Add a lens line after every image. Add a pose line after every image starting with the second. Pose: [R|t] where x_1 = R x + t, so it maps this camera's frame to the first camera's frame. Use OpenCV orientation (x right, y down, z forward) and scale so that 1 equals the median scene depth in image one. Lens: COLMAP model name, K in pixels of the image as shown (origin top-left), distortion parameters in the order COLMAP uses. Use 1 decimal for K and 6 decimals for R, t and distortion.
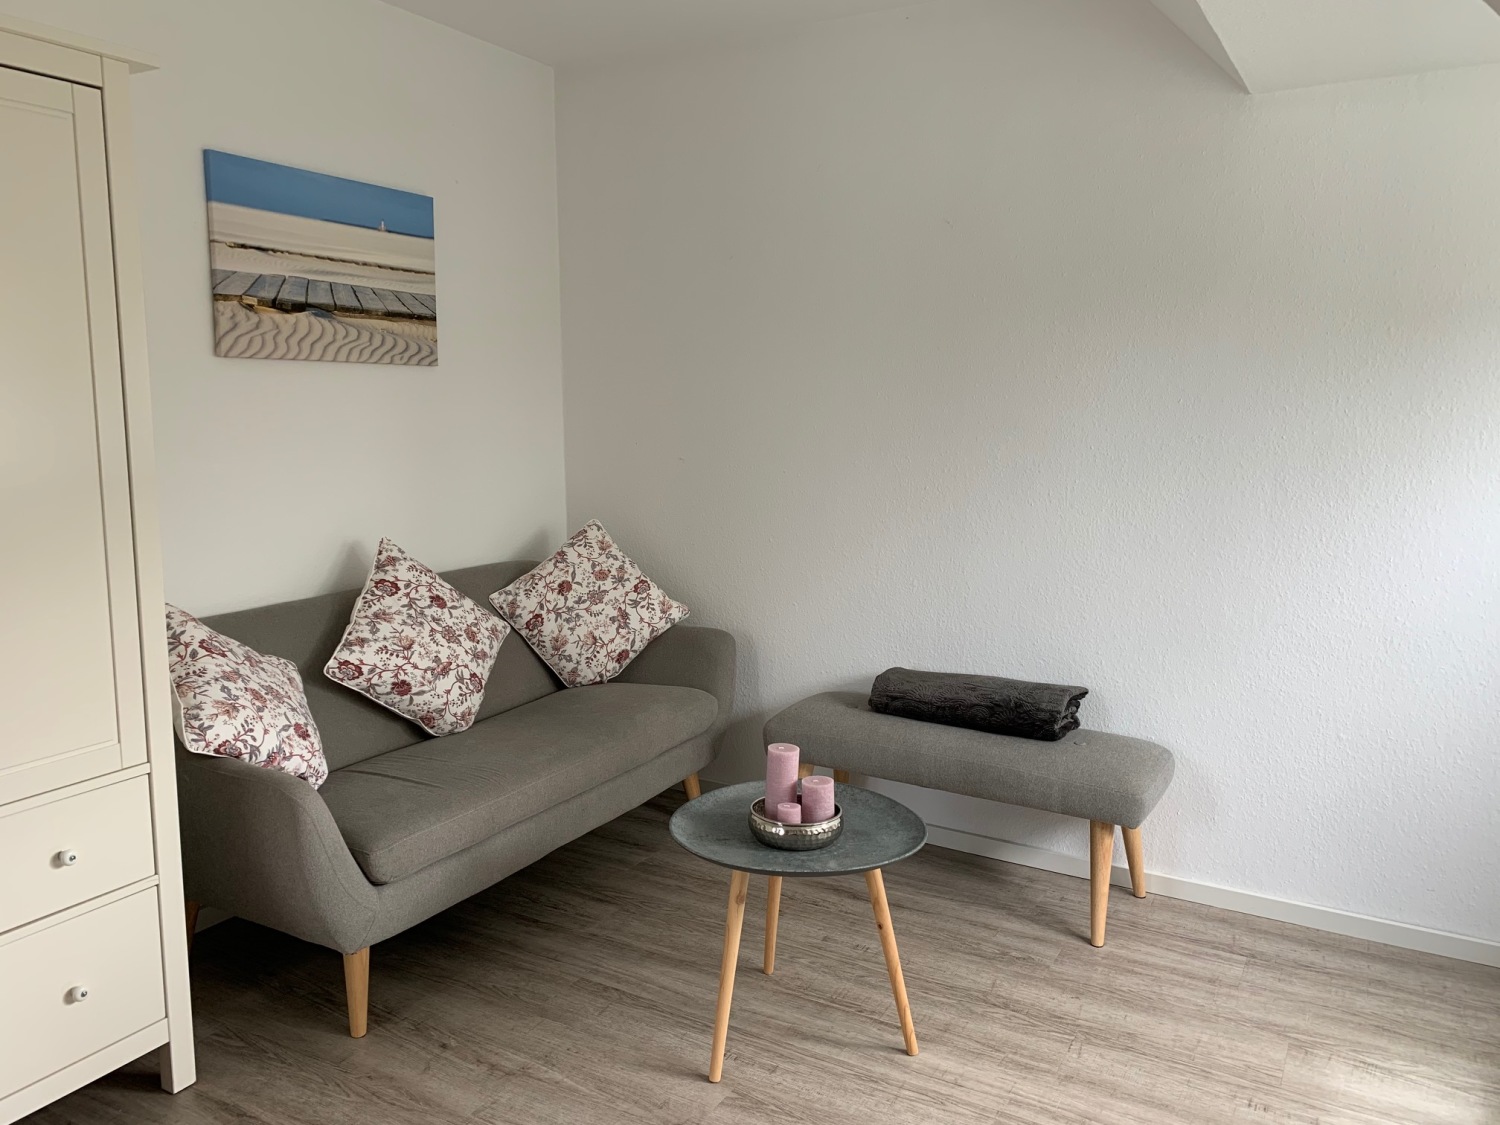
lens RADIAL K [[1193.0, 0, 750.0], [0, 1193.0, 562.5], [0, 0, 1]] dist [0.064943, -0.085547]
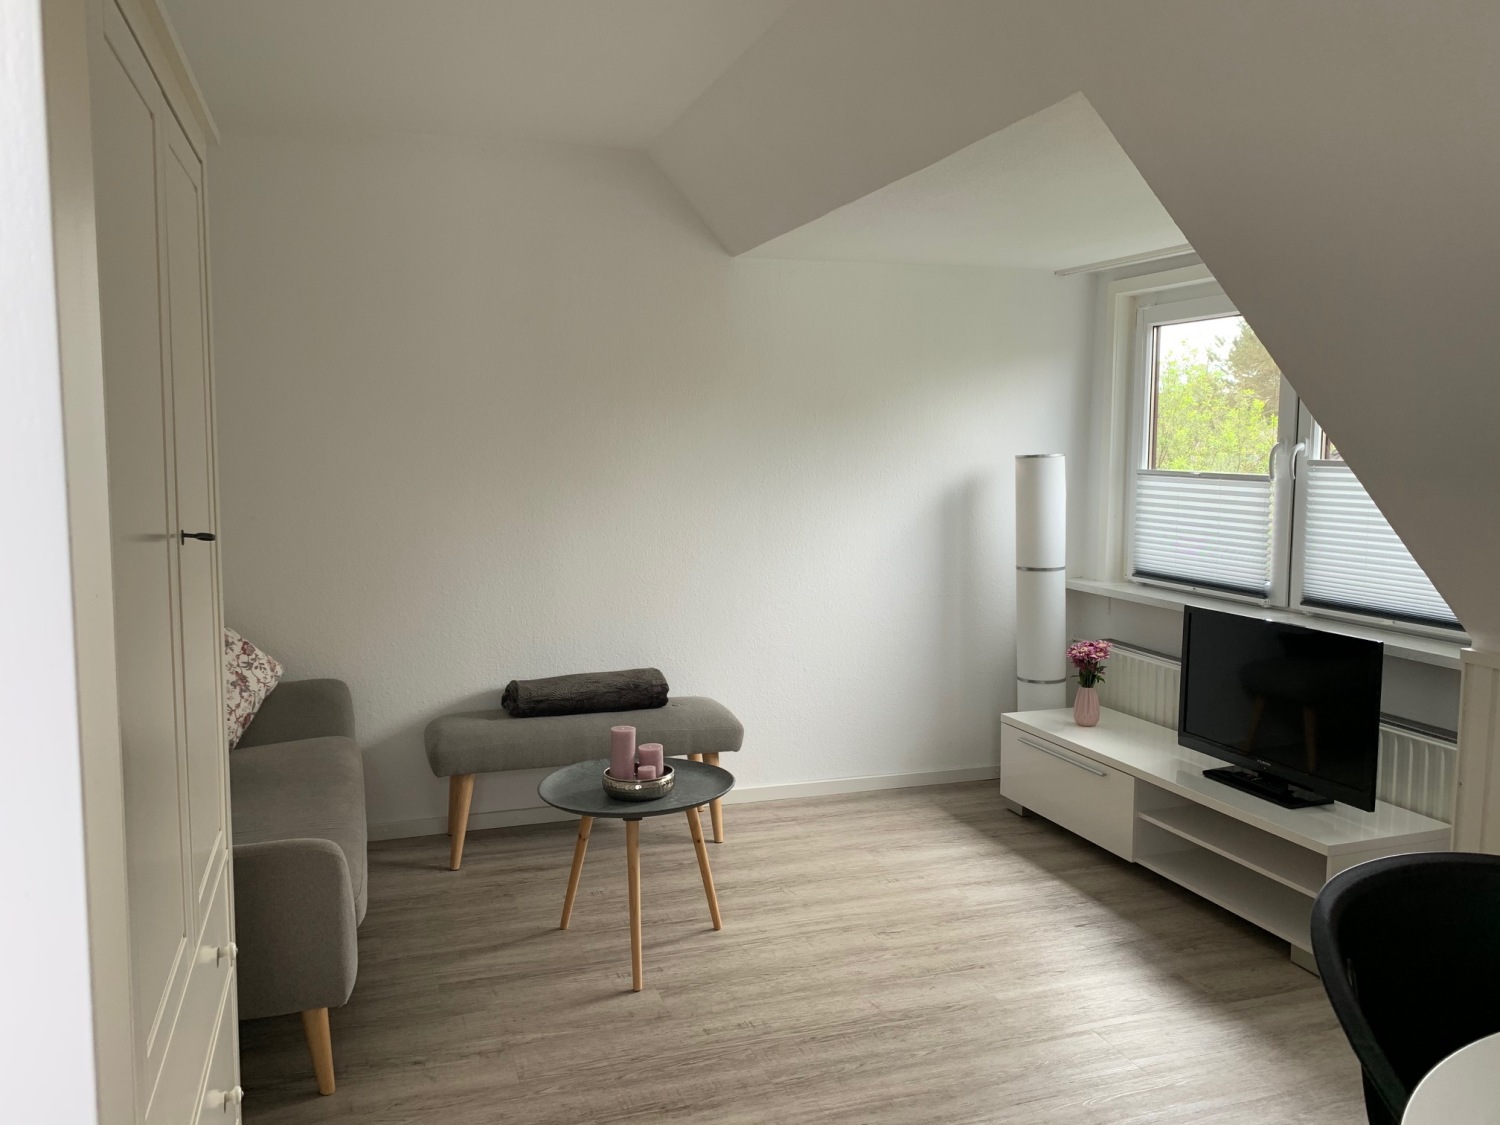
lens RADIAL K [[1193.0, 0, 750.0], [0, 1193.0, 562.5], [0, 0, 1]] dist [0.064943, -0.085547]
pose [[0.649678, -0.082124, 0.755760, -0.631477], [0.115757, 0.993242, 0.008421, -0.011911], [-0.751344, 0.082013, 0.654794, 0.028540]]
